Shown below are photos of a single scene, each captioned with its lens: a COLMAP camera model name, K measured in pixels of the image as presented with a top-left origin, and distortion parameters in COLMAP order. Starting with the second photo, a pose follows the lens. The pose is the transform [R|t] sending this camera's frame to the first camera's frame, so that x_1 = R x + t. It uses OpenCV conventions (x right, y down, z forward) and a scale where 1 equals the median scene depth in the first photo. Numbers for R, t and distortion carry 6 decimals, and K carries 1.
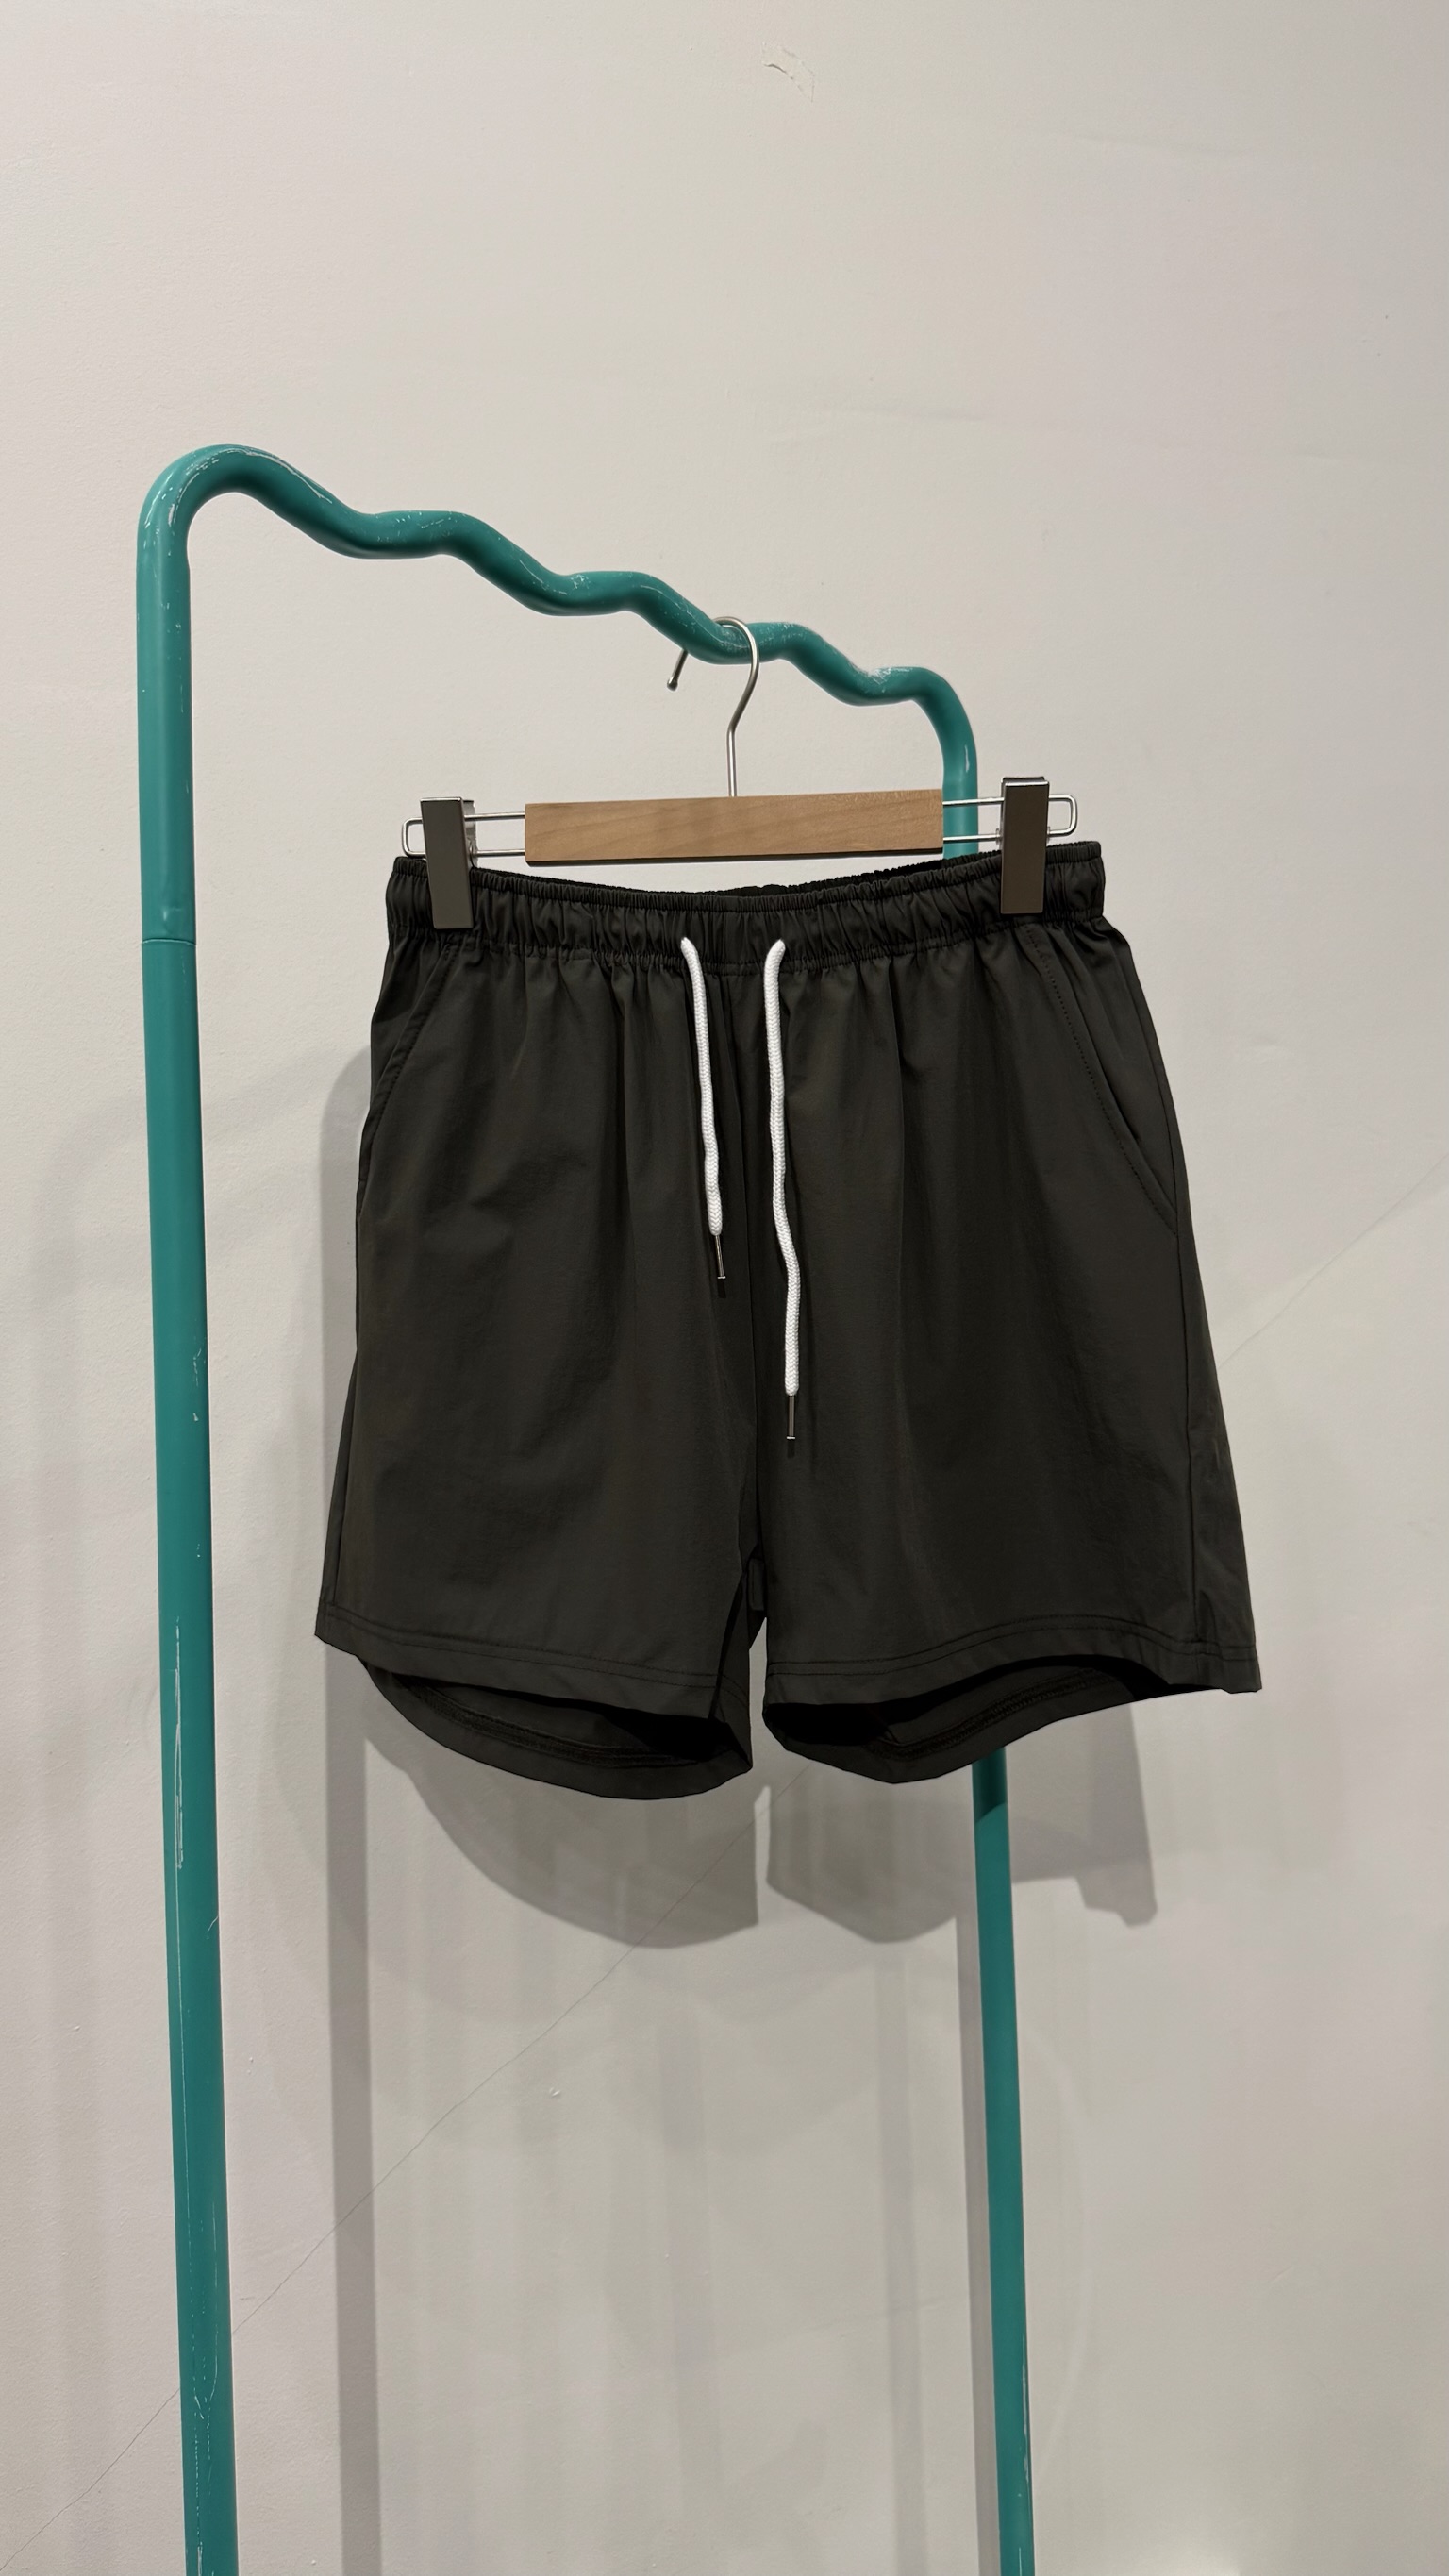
lens RADIAL K [[1892.2, 0, 743.4], [0, 1892.2, 1270.5], [0, 0, 1]] dist [-0.051941, 0.009623]
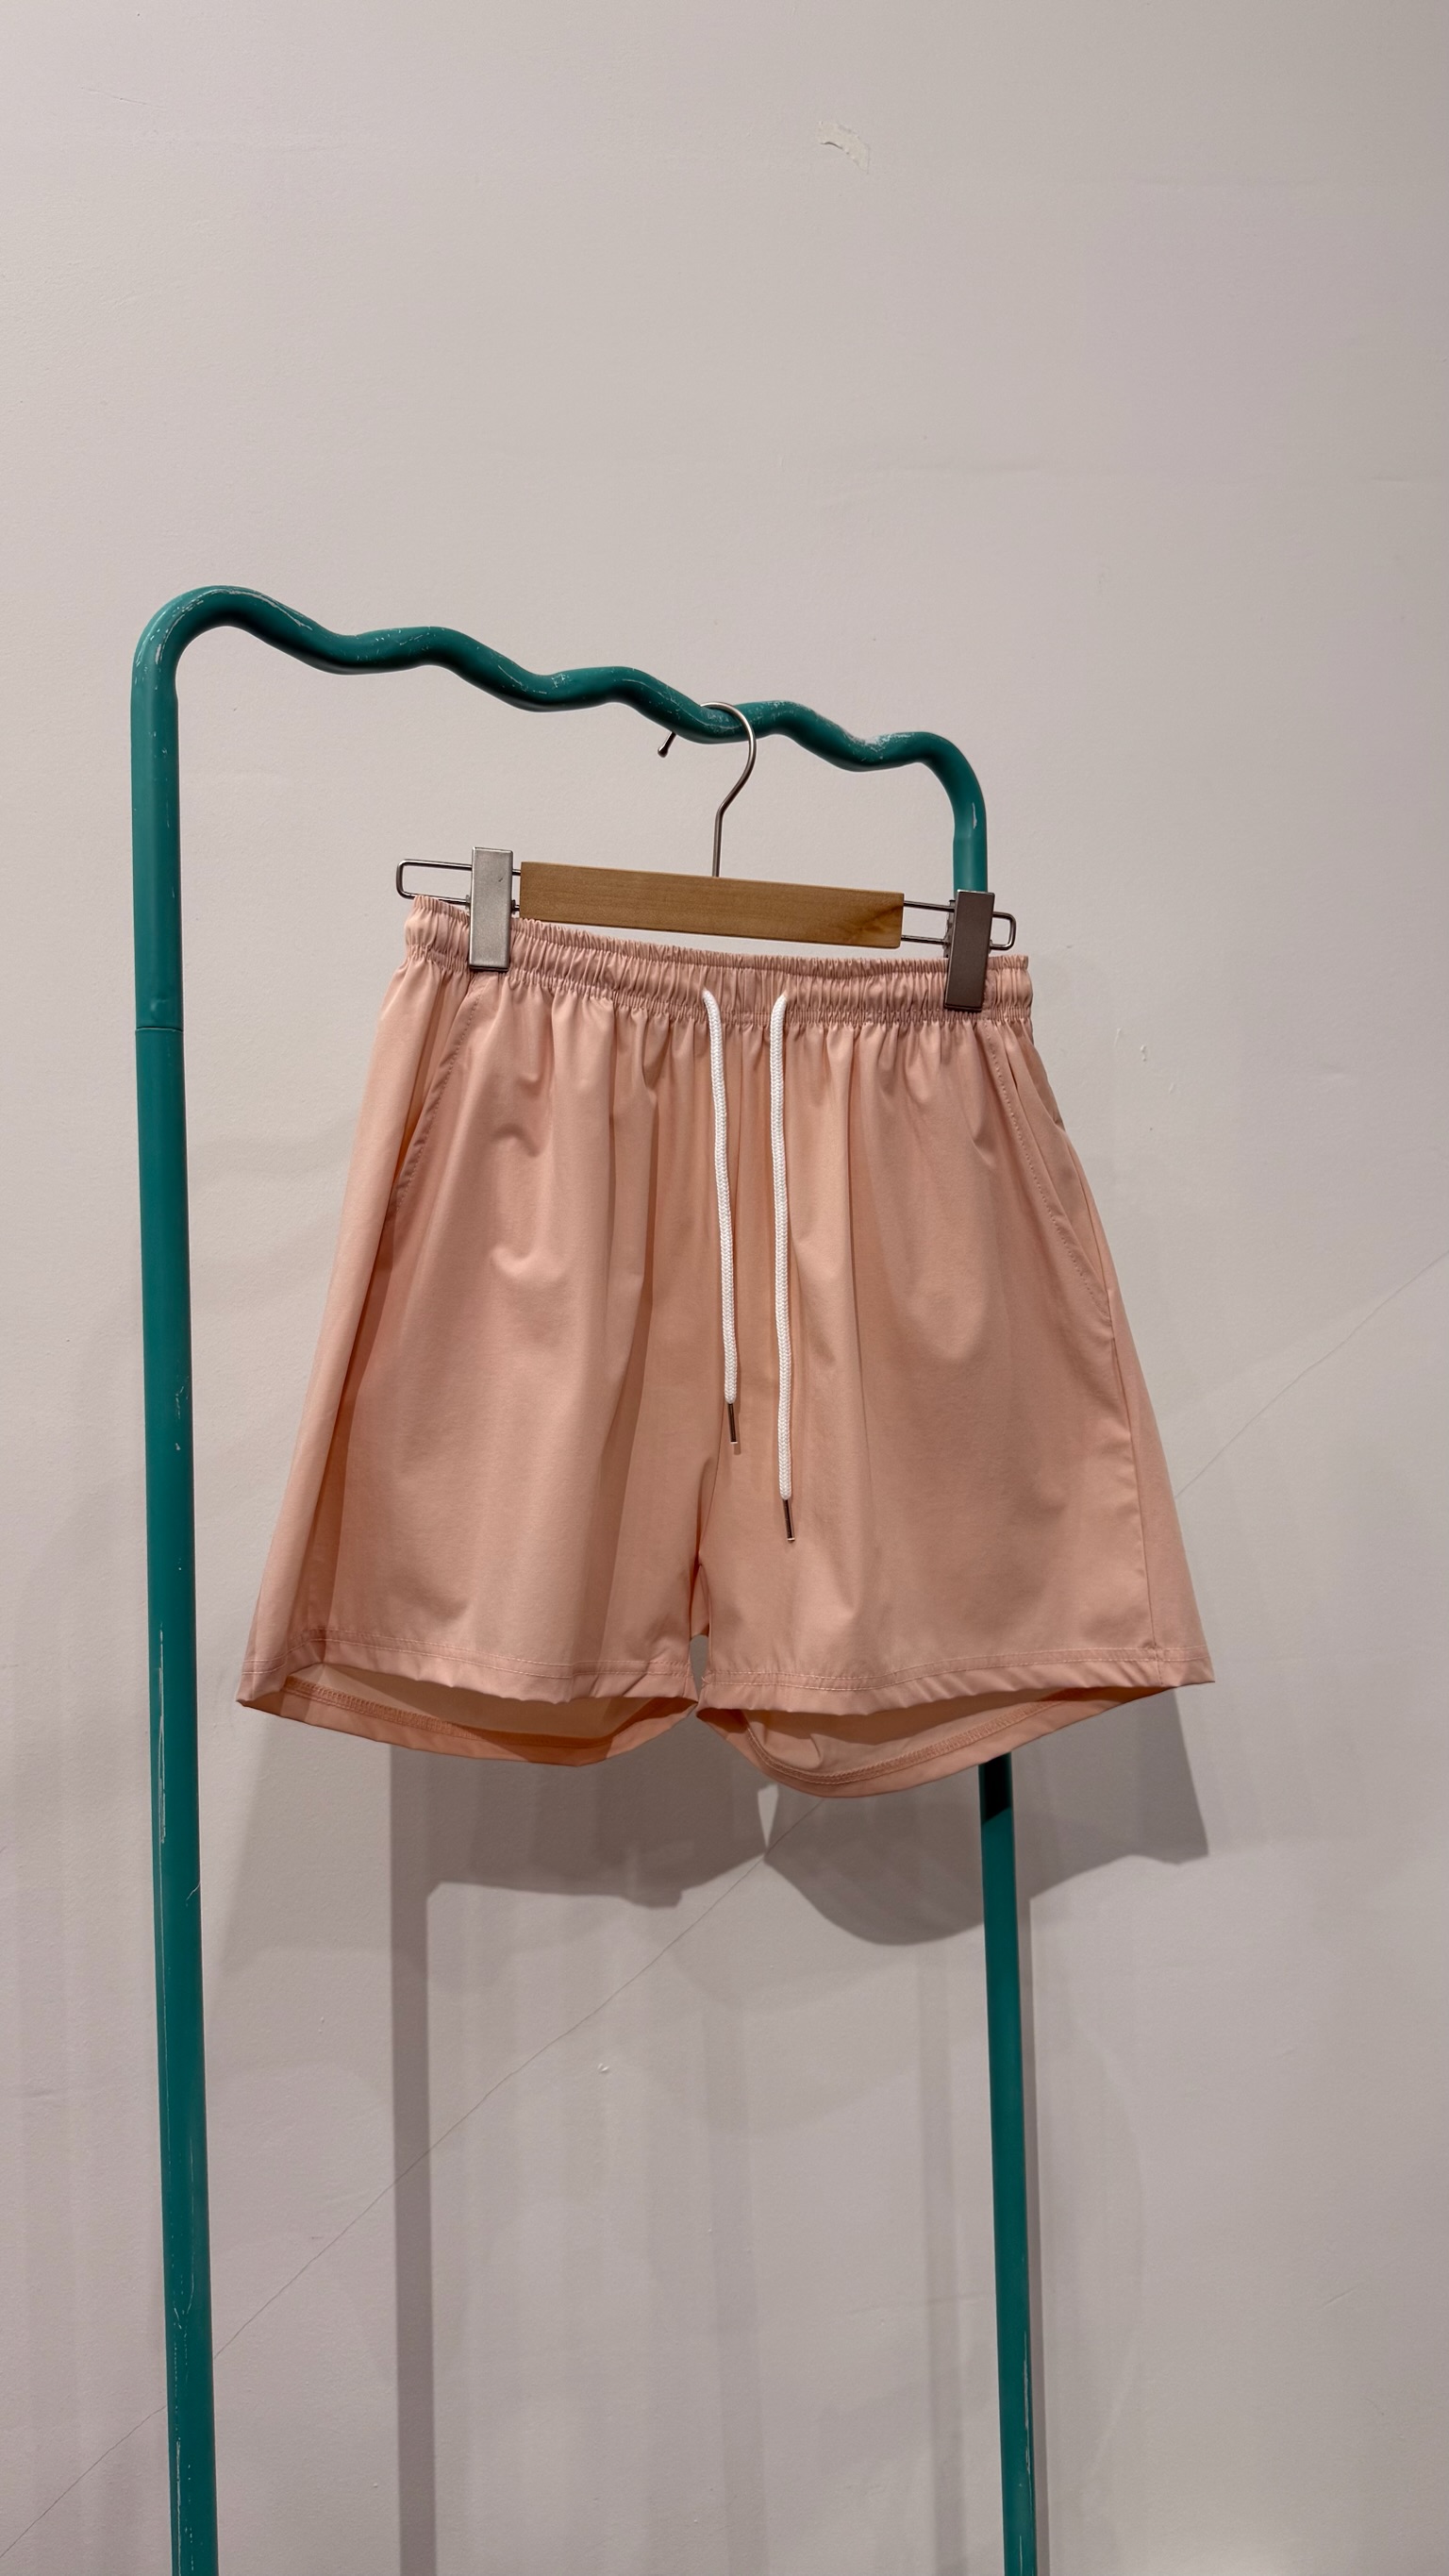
lens RADIAL K [[1892.2, 0, 720.9], [0, 1892.2, 1265.9], [0, 0, 1]] dist [-0.051941, 0.009623]
pose [[0.989243, 0.004979, -0.146199, 0.174027], [-0.004802, 0.999987, 0.001558, -0.030754], [0.146205, -0.000839, 0.989254, -0.067976]]
